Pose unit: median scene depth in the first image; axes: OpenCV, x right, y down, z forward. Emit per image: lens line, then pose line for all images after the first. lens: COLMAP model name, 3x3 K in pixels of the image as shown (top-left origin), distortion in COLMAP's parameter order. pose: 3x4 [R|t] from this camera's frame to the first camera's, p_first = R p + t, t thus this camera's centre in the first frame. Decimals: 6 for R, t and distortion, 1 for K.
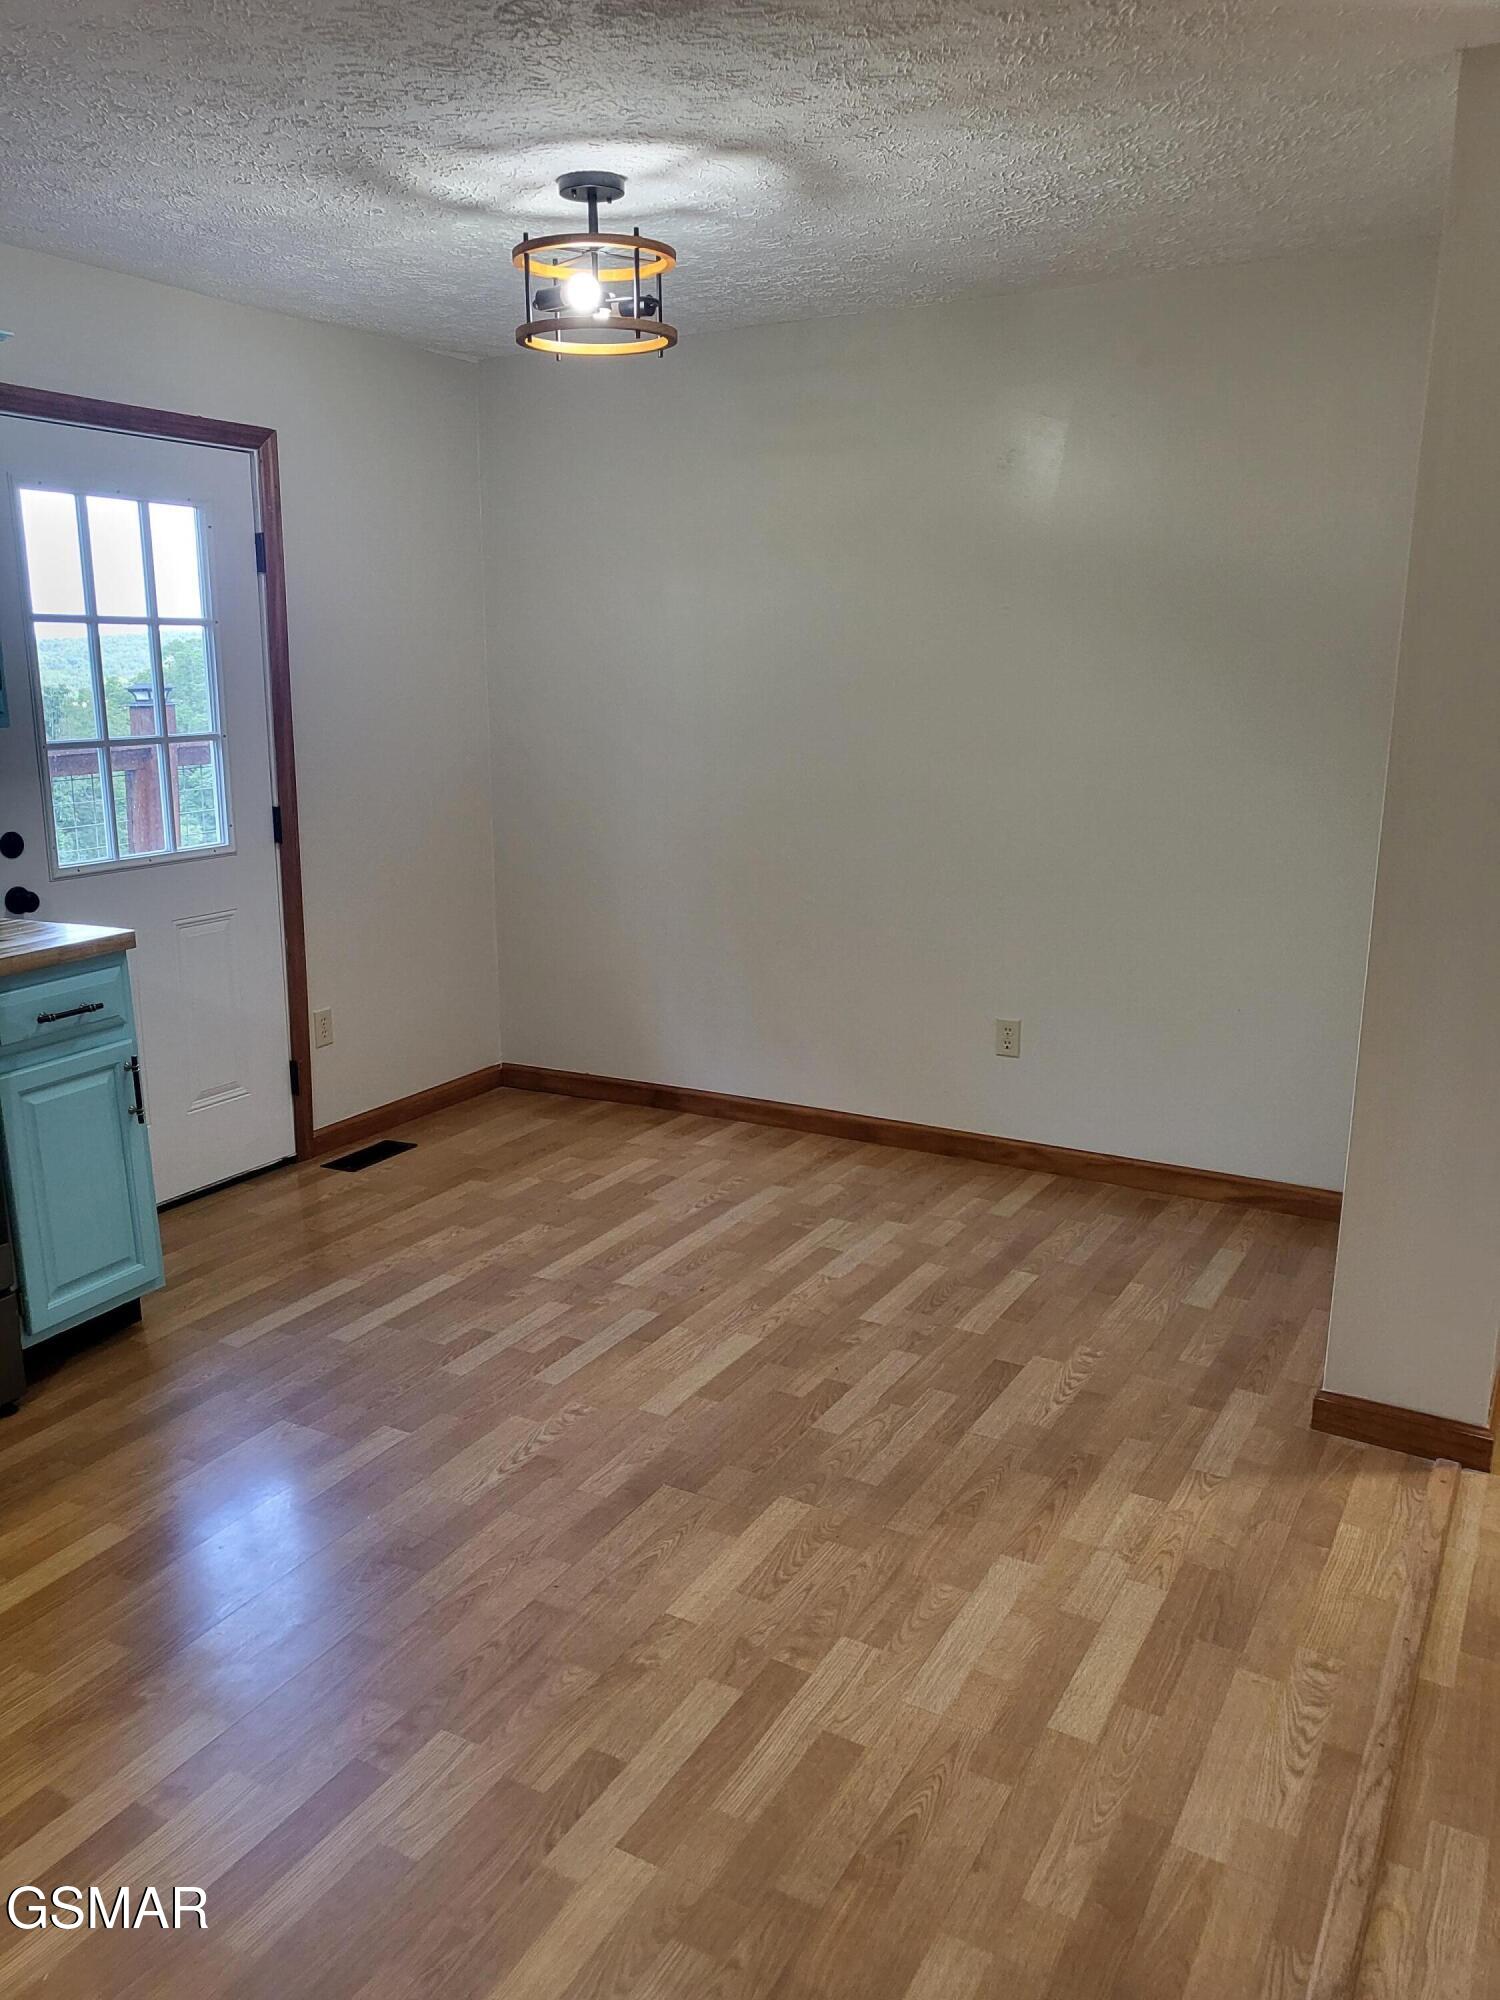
lens RADIAL K [[1537.3, 0, 753.3], [0, 1537.3, 1002.7], [0, 0, 1]] dist [-0.014504, 0.073564]
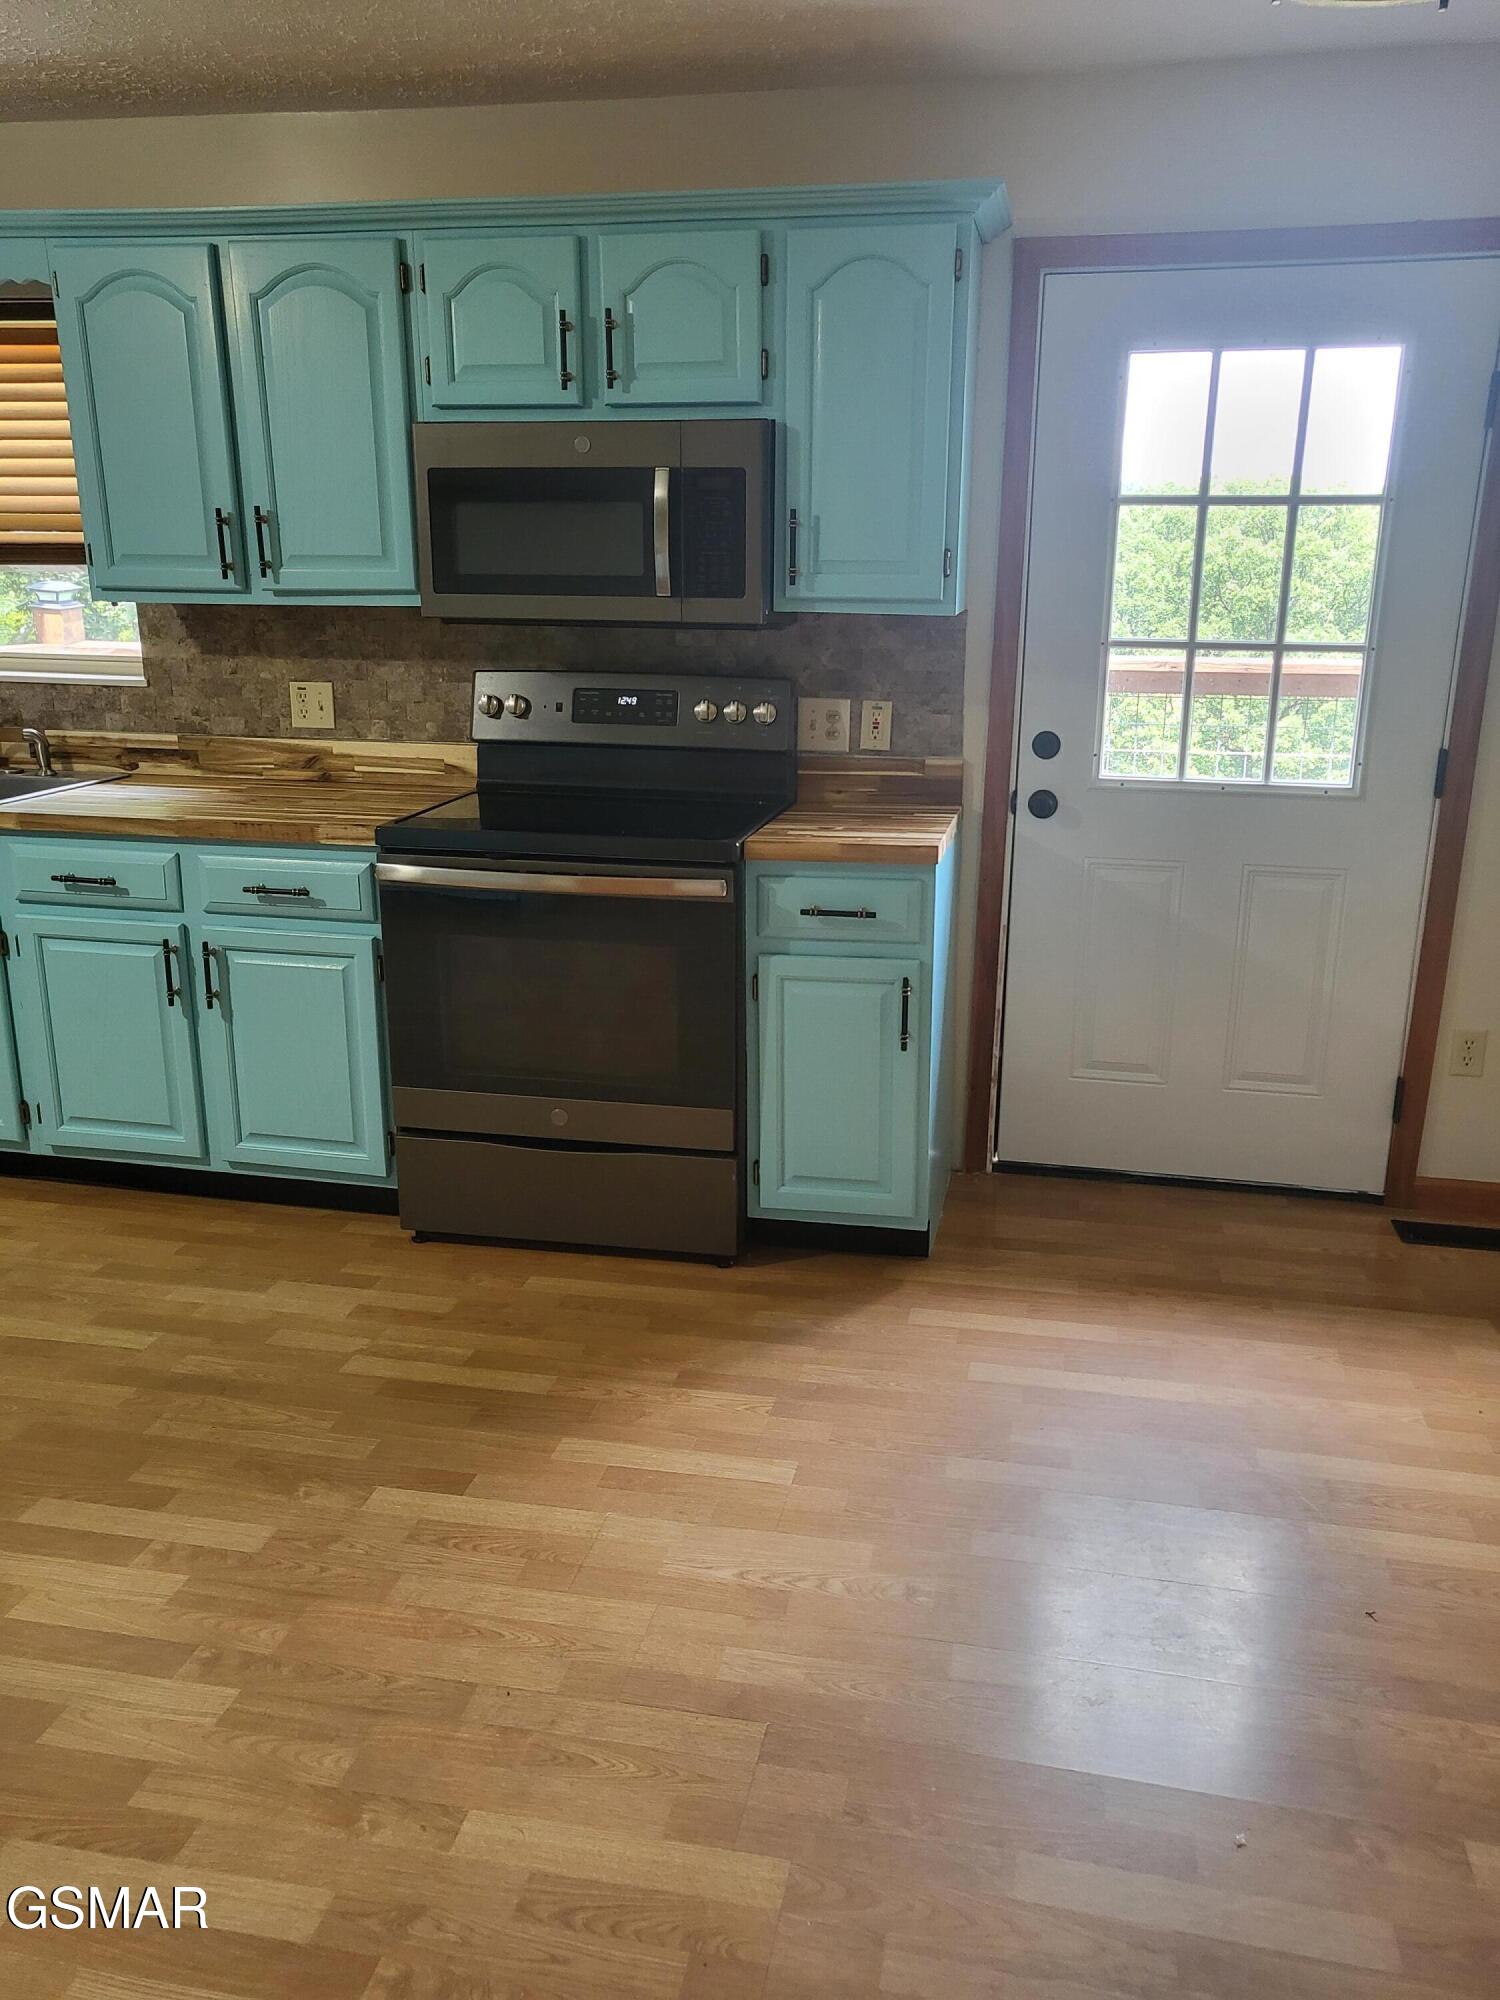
lens RADIAL K [[1537.3, 0, 736.2], [0, 1537.3, 1004.9], [0, 0, 1]] dist [-0.014504, 0.073564]
pose [[0.309387, 0.274107, -0.910574, 0.432467], [-0.222448, 0.951849, 0.210951, -0.128574], [0.924552, 0.137290, 0.355464, 0.613895]]
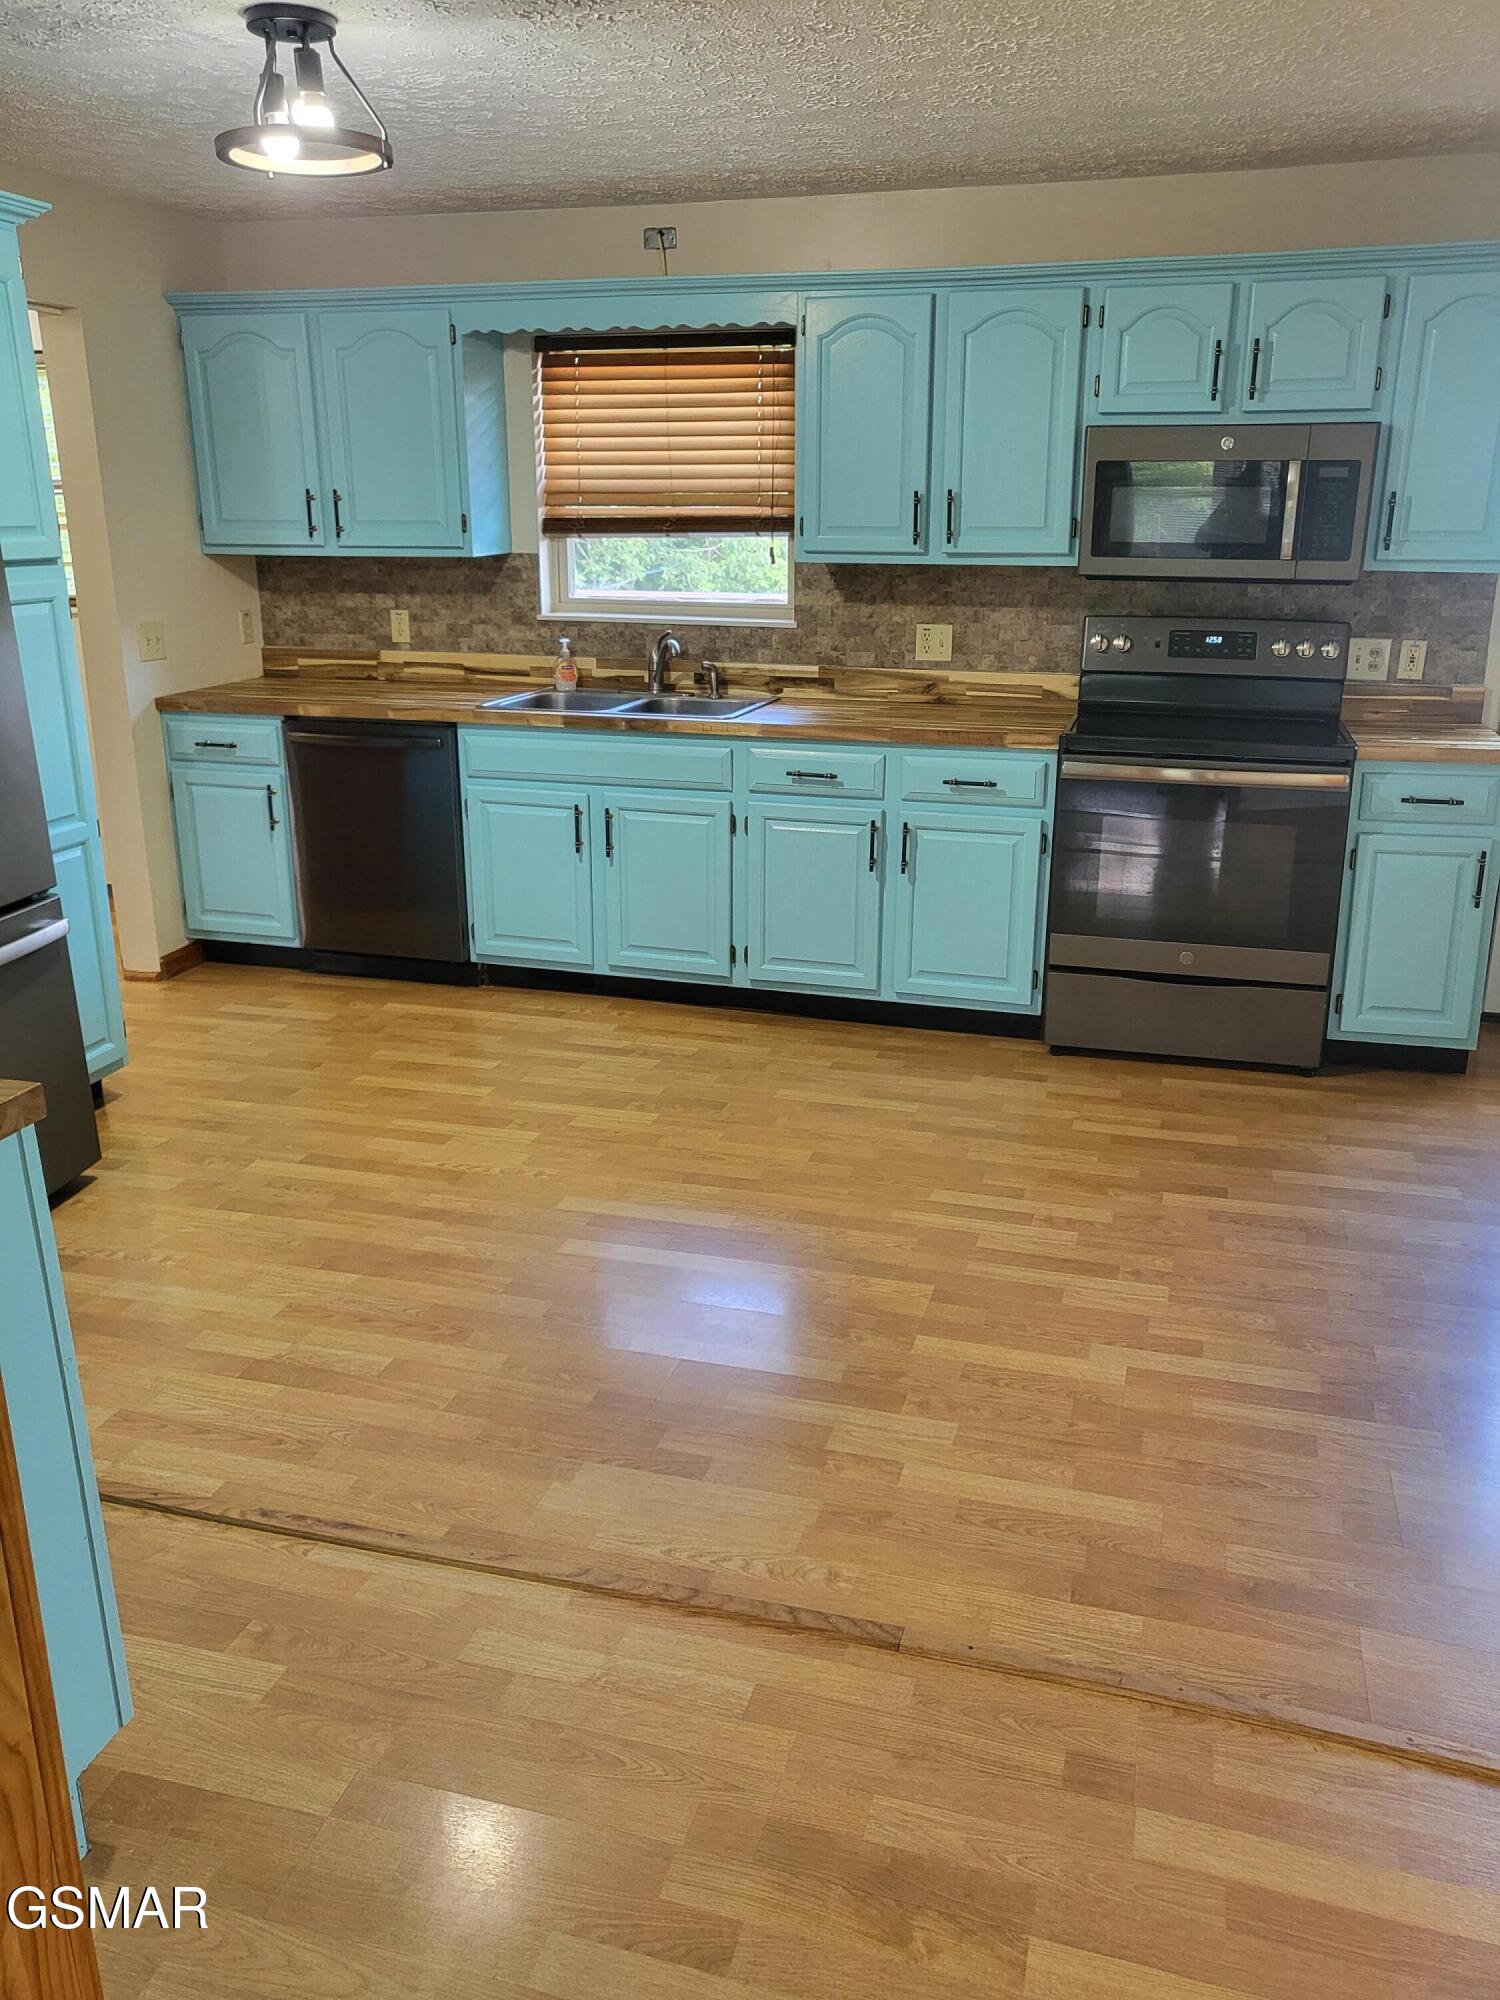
lens RADIAL K [[1537.3, 0, 746.2], [0, 1537.3, 978.6], [0, 0, 1]] dist [-0.014504, 0.073564]
pose [[0.232235, 0.296523, -0.926359, 0.649098], [-0.223266, 0.943219, 0.245947, -0.041204], [0.946688, 0.149707, 0.285252, 0.125340]]
